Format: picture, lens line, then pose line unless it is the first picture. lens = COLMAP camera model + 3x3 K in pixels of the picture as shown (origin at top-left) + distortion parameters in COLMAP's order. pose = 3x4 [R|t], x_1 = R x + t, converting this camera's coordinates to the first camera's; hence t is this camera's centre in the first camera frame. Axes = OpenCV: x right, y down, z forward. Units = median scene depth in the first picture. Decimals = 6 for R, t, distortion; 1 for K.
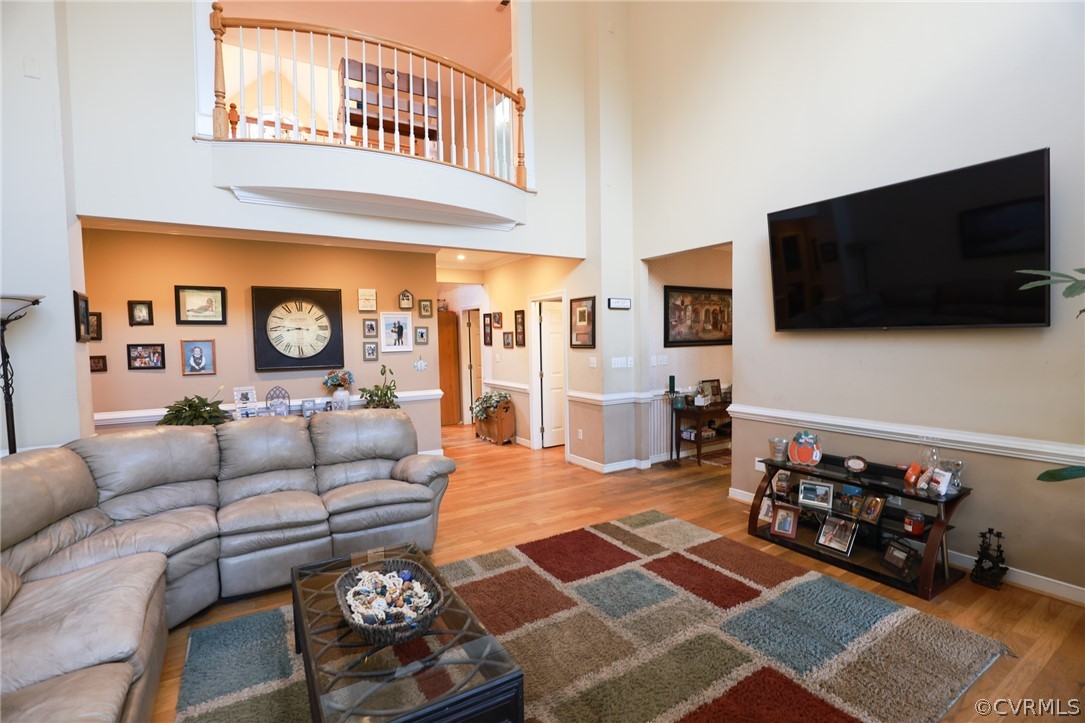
lens RADIAL K [[491.7, 0, 544.6], [0, 491.7, 363.8], [0, 0, 1]] dist [-0.024414, 0.001354]
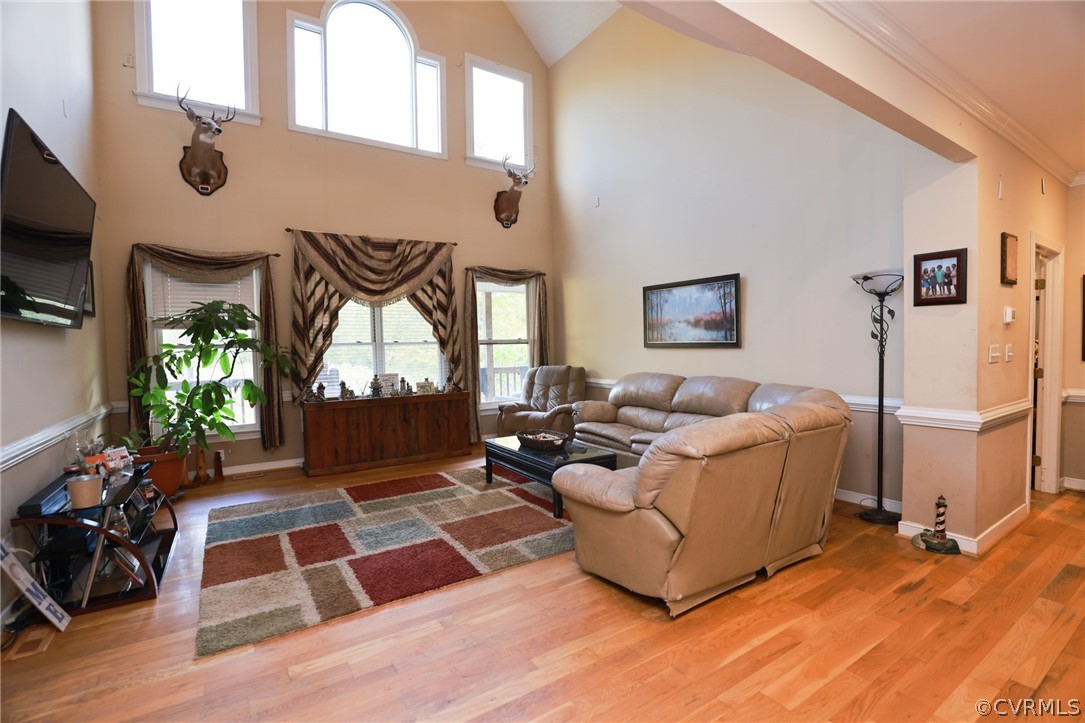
lens RADIAL K [[491.7, 0, 544.0], [0, 491.7, 363.8], [0, 0, 1]] dist [-0.024414, 0.001354]
pose [[-0.998748, 0.037498, -0.033113, -0.164618], [0.035197, 0.997095, 0.067545, -0.022246], [0.035549, 0.066295, -0.997167, 1.982306]]
